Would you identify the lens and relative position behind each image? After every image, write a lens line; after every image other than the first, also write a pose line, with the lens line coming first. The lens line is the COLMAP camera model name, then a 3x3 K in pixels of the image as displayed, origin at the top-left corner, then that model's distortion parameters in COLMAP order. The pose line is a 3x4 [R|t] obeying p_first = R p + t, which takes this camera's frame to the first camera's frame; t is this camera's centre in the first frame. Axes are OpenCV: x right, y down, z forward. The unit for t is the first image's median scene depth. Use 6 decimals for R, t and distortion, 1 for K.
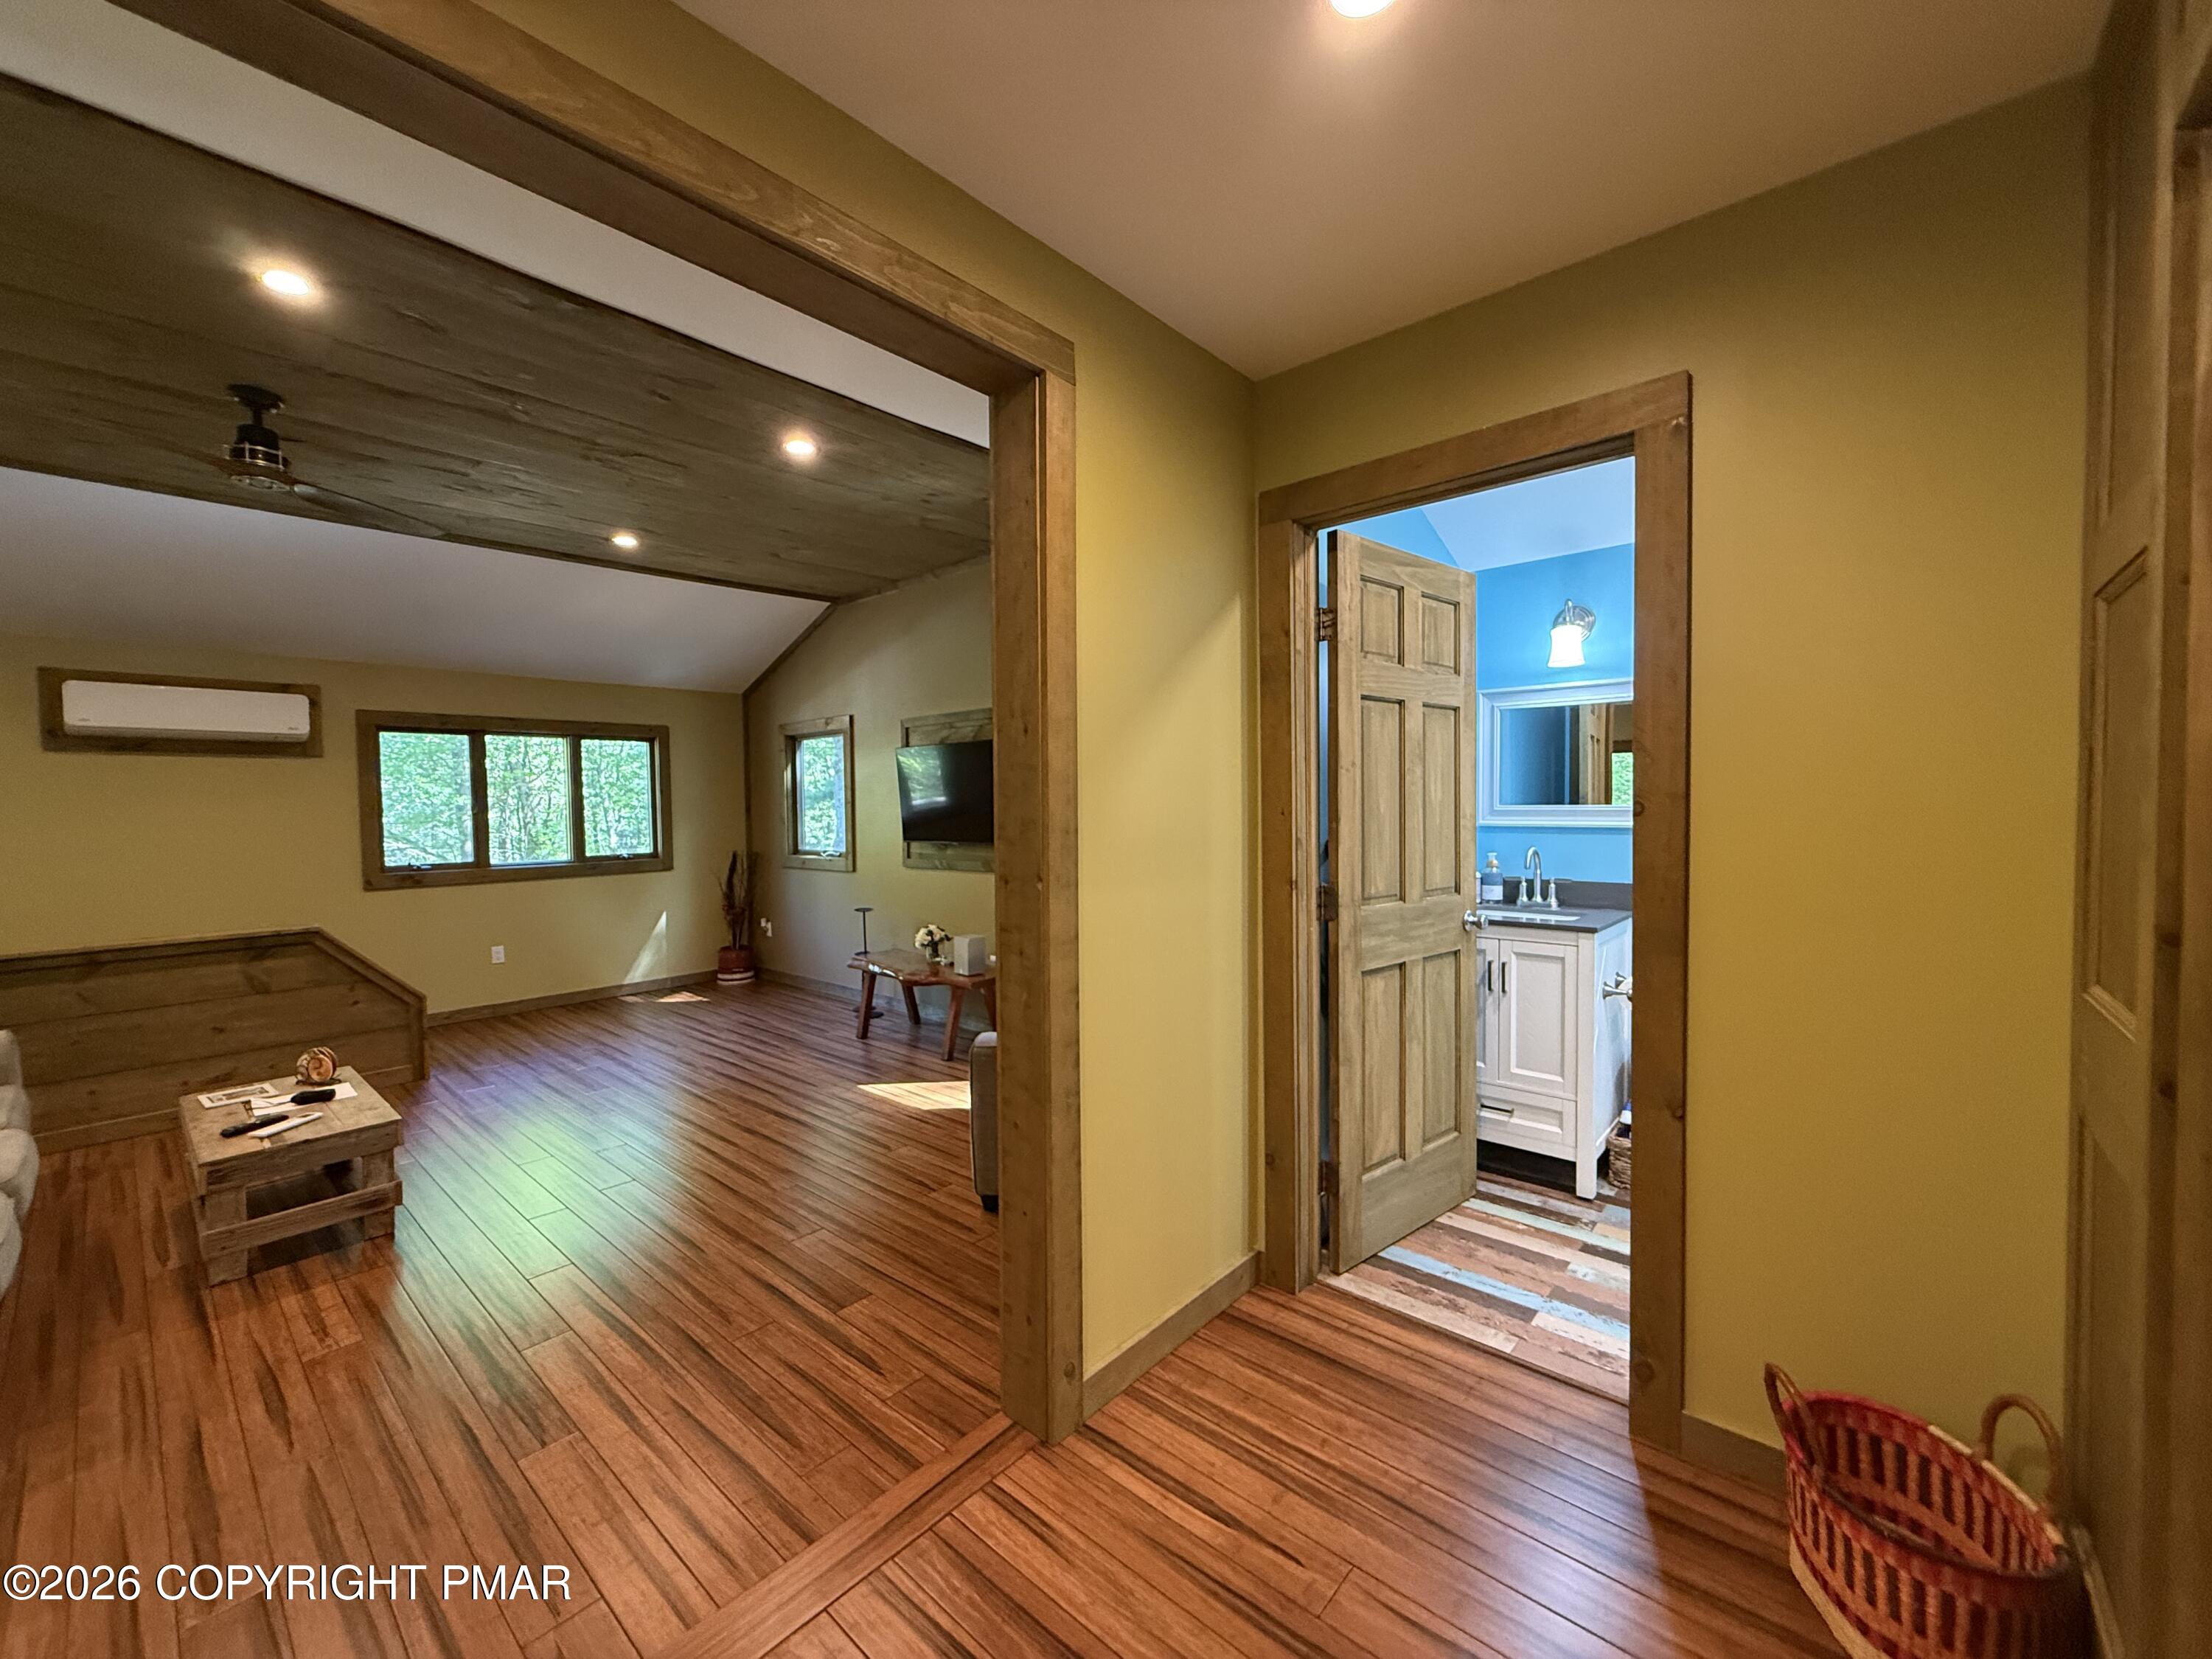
lens RADIAL K [[876.7, 0, 1105.1], [0, 876.7, 839.2], [0, 0, 1]] dist [-0.002413, 0.000720]
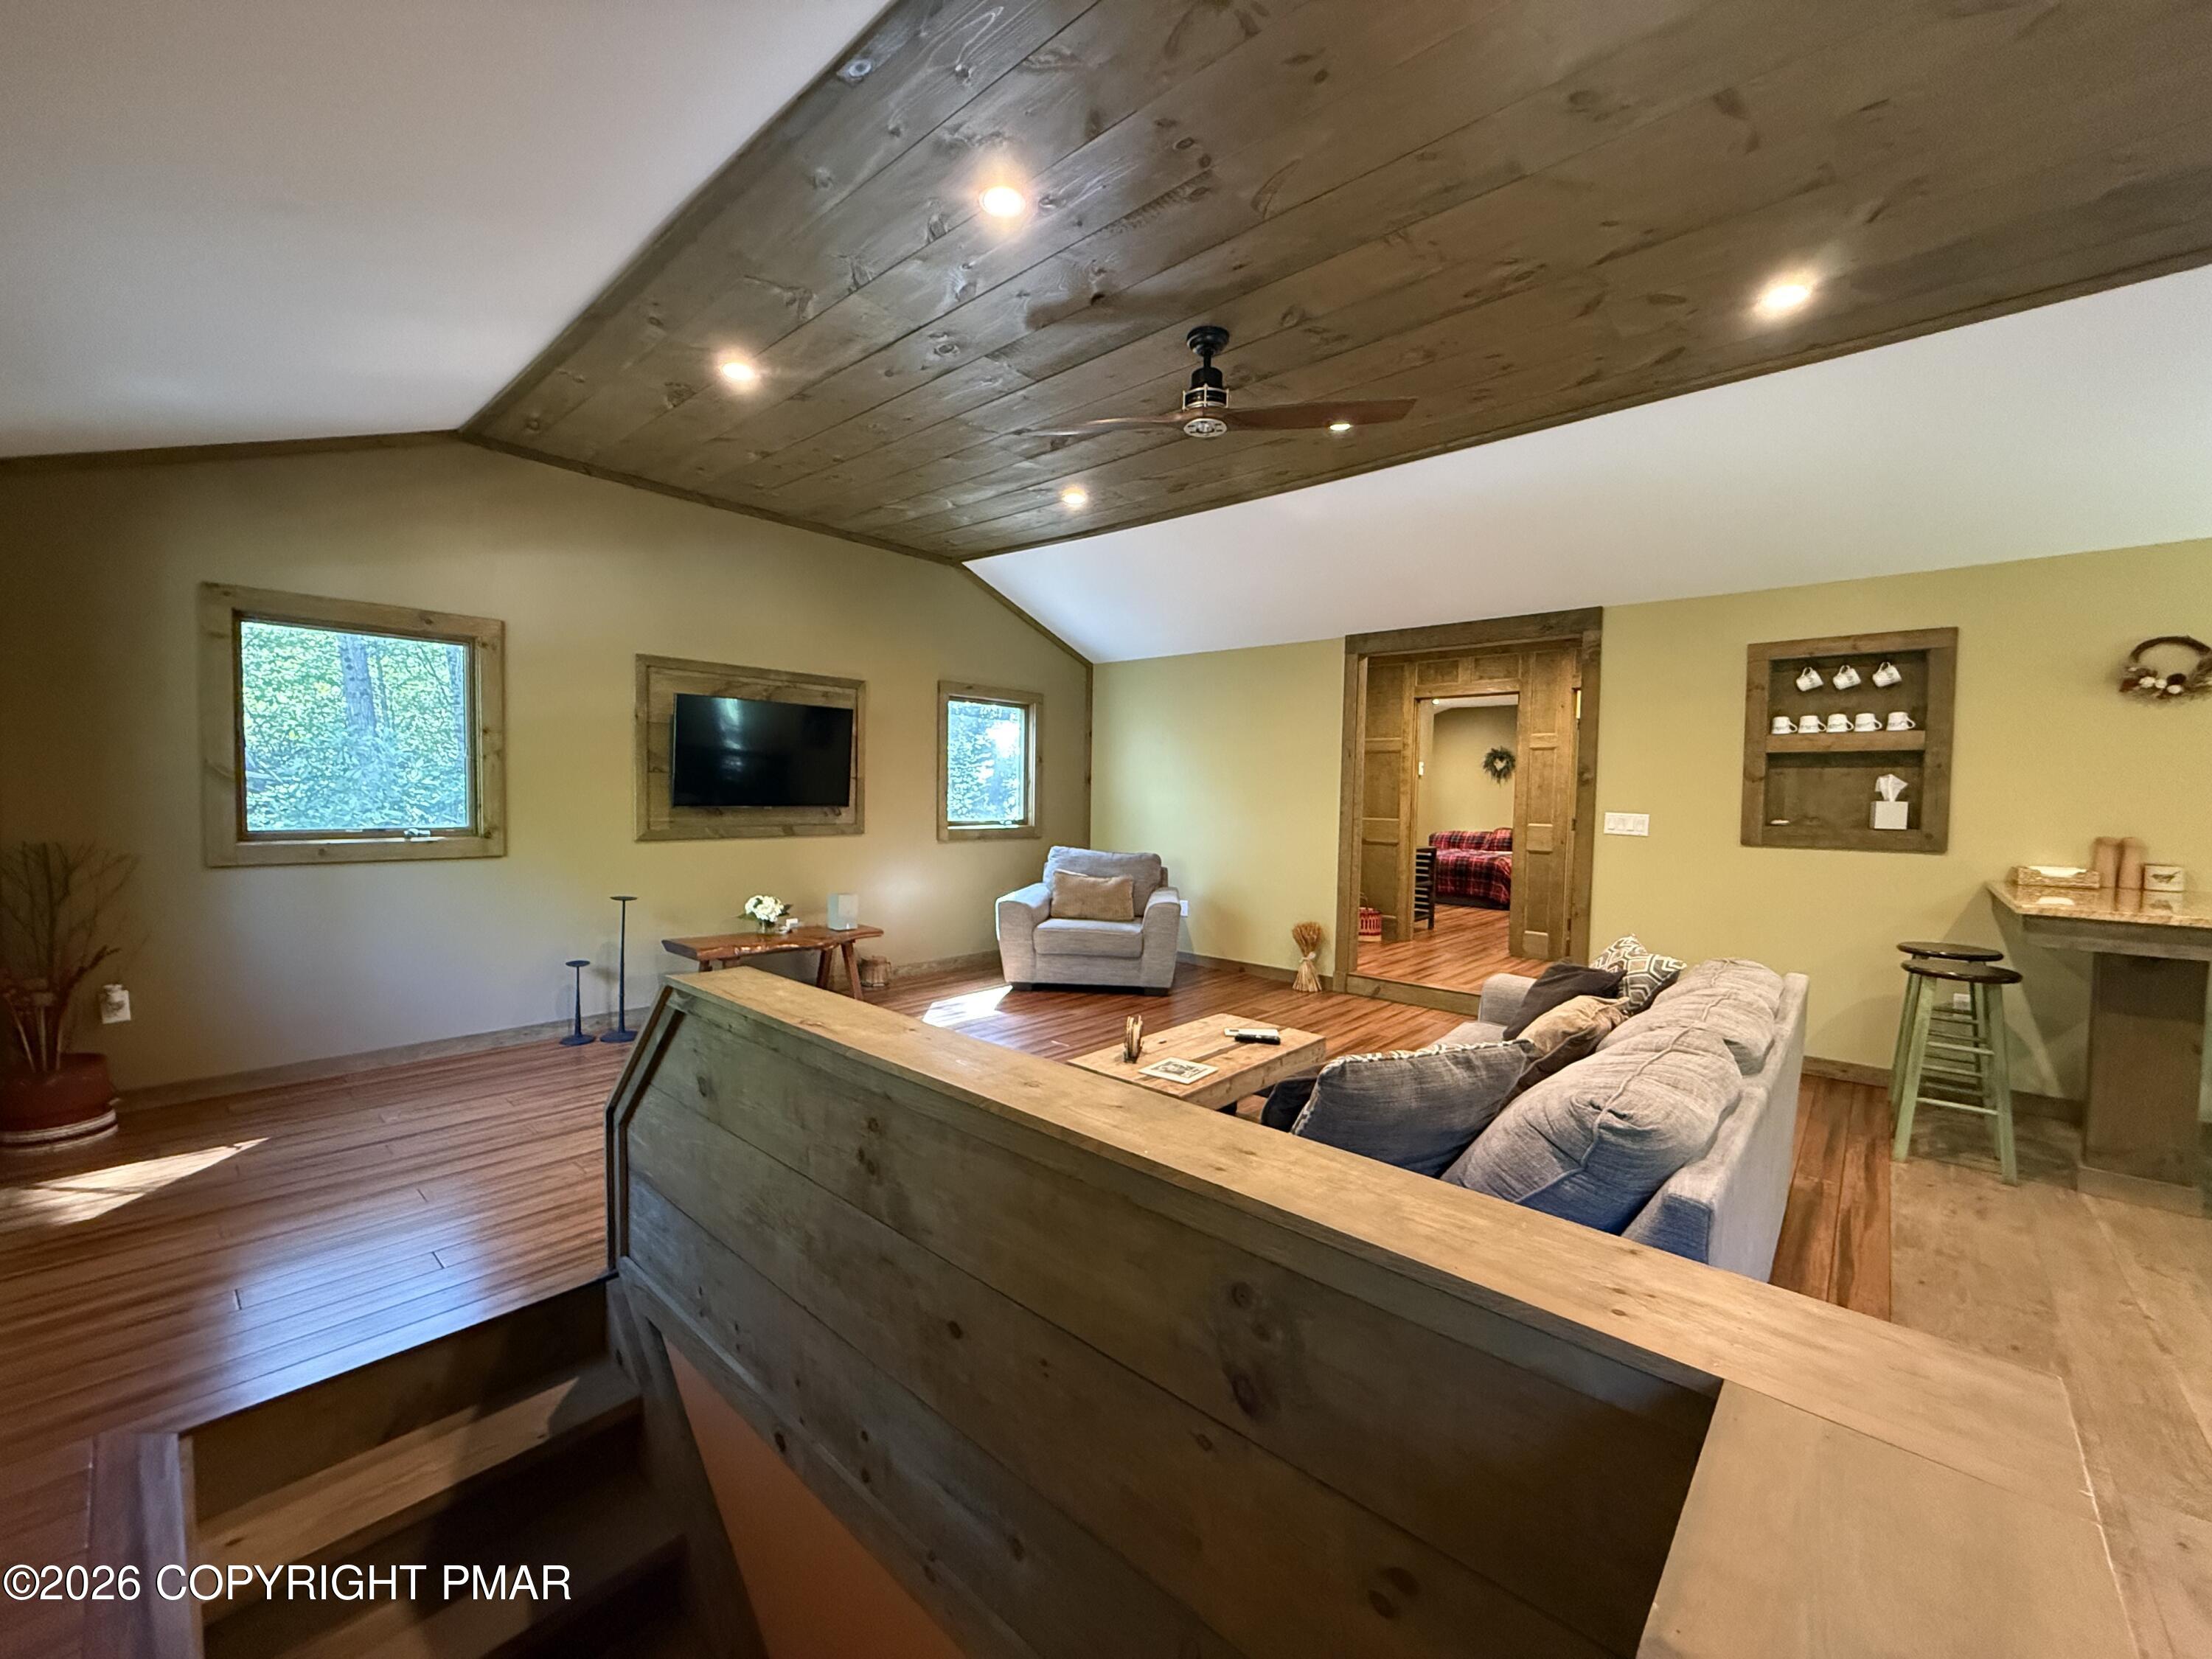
lens RADIAL K [[876.7, 0, 1091.8], [0, 876.7, 828.5], [0, 0, 1]] dist [-0.002413, 0.000720]
pose [[0.026230, -0.028515, 0.999249, -1.093285], [0.021694, 0.999374, 0.027949, 0.008471], [-0.999421, 0.020945, 0.026832, 0.614283]]
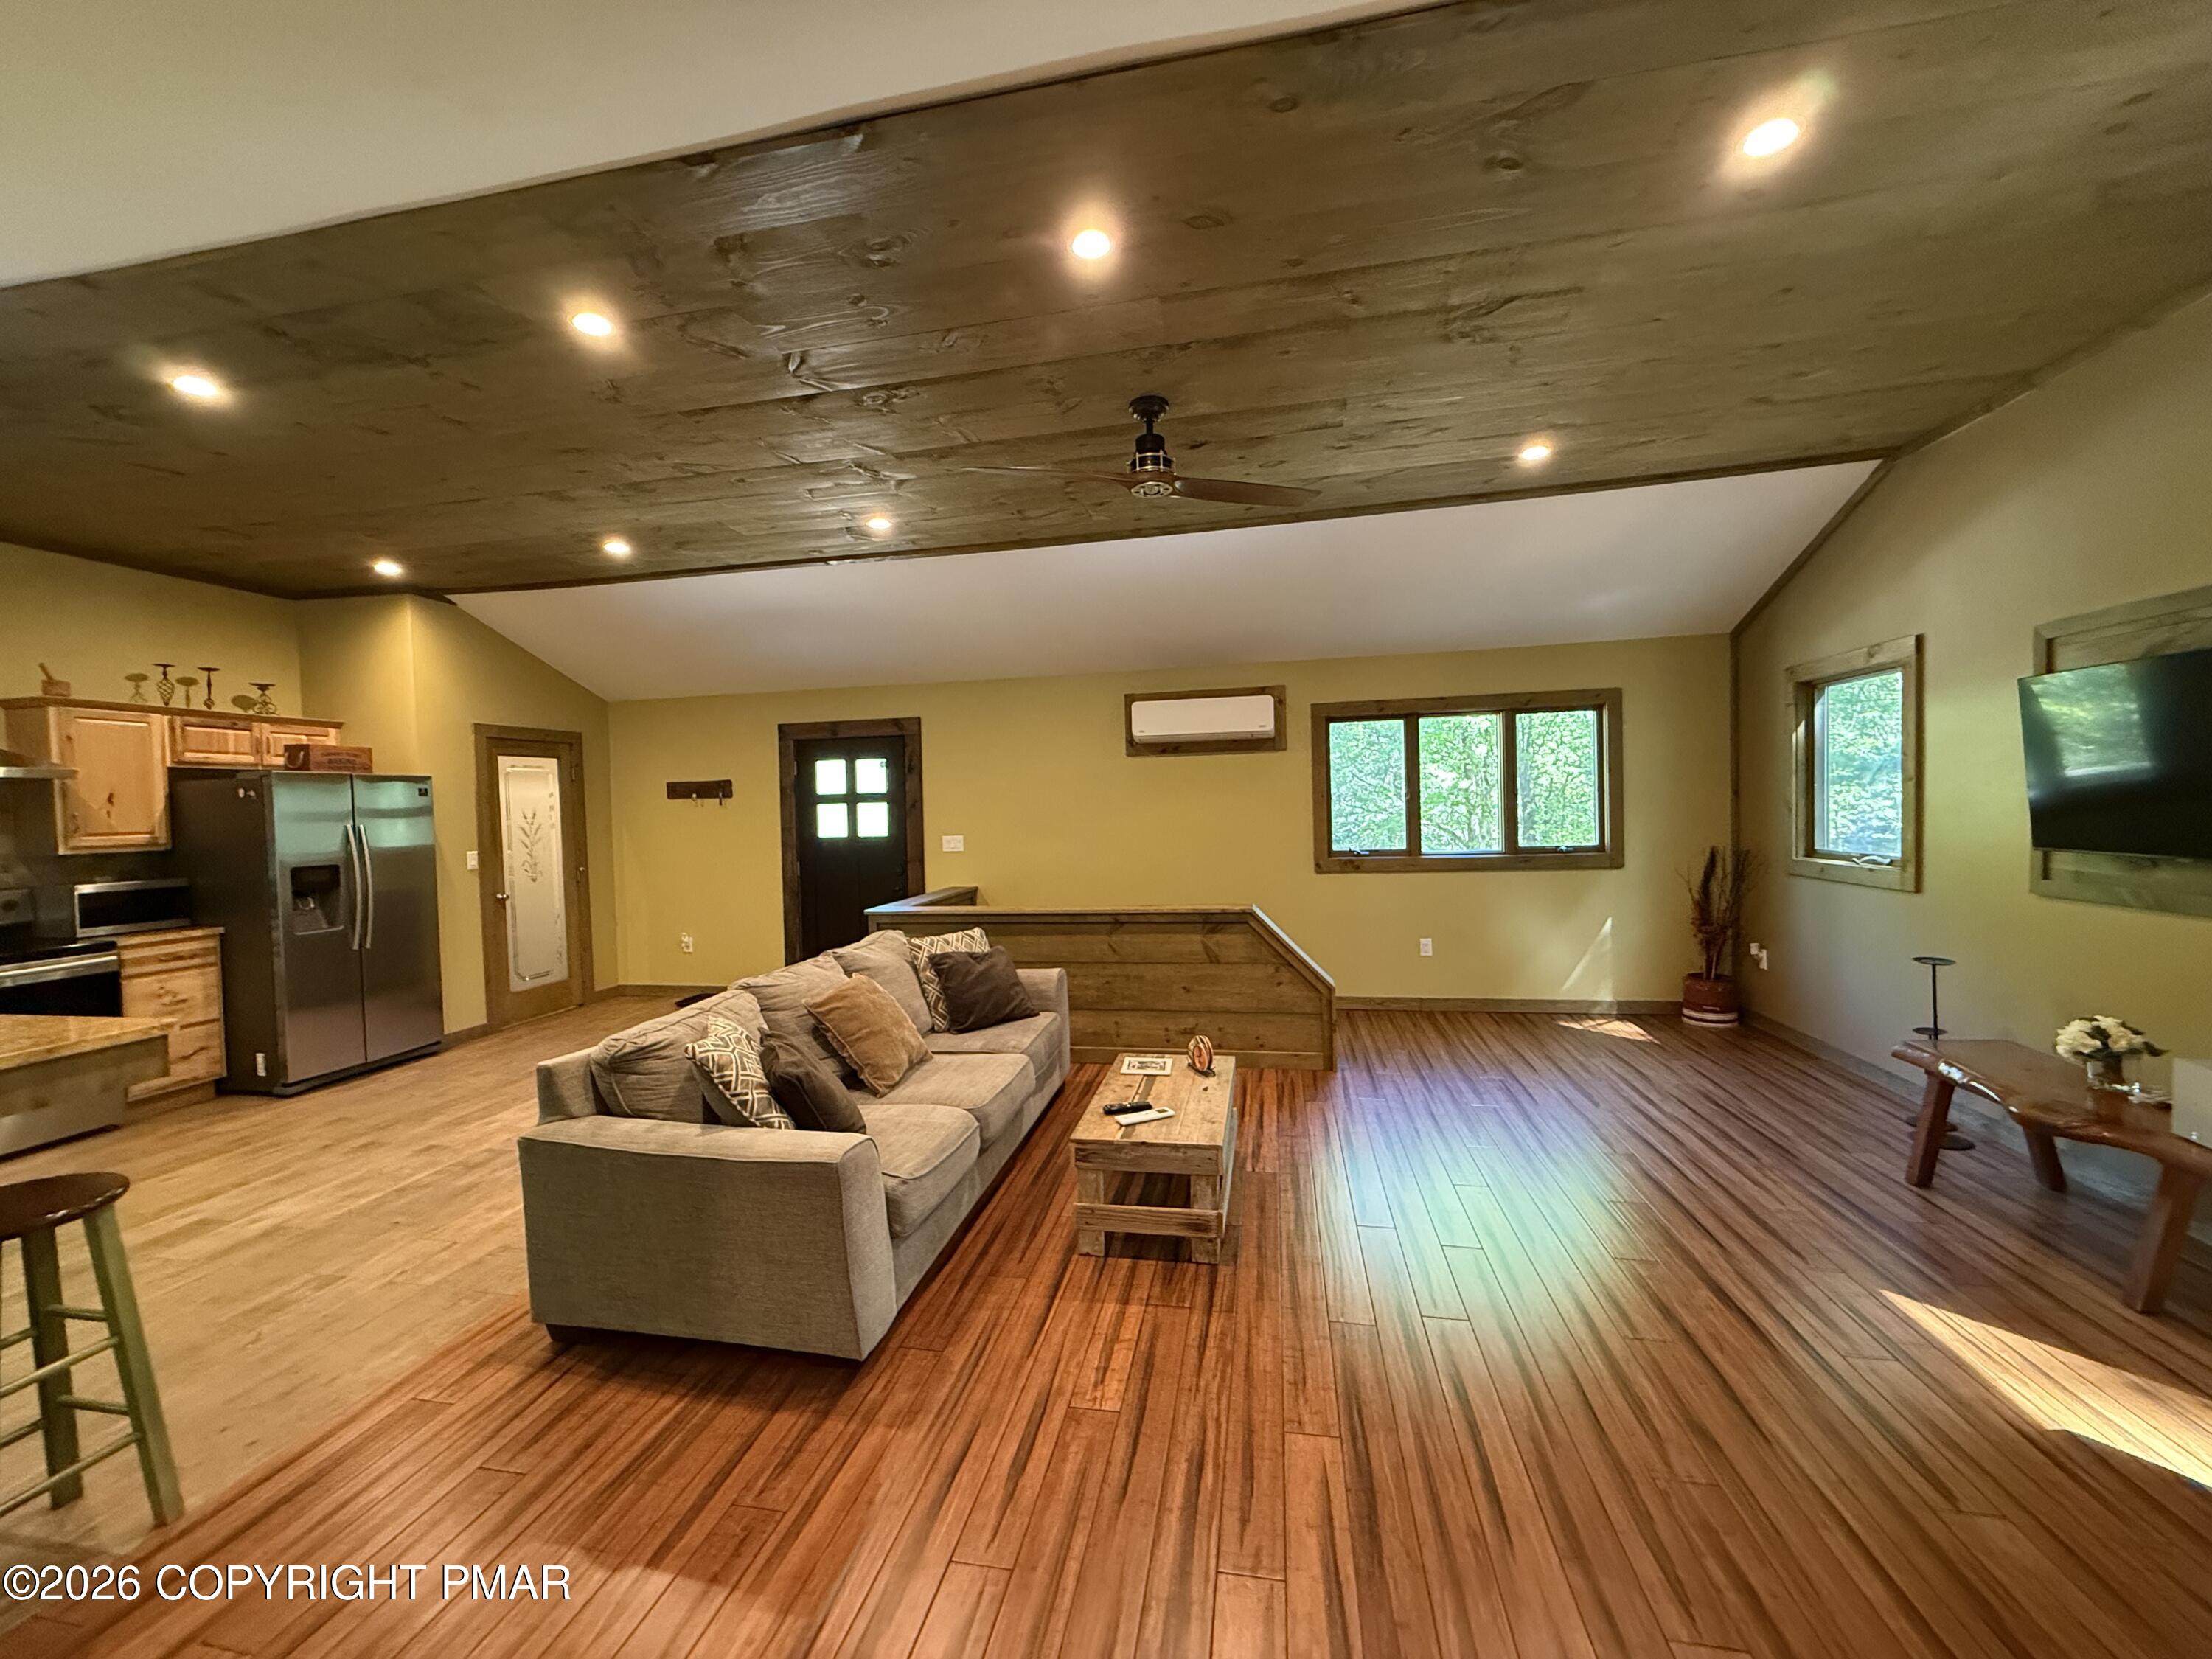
lens RADIAL K [[876.7, 0, 1095.5], [0, 876.7, 828.1], [0, 0, 1]] dist [-0.002413, 0.000720]
pose [[0.493337, 0.024274, -0.869500, -0.047260], [-0.012926, 0.999705, 0.020575, -0.014397], [0.869742, 0.001089, 0.493505, 0.236593]]
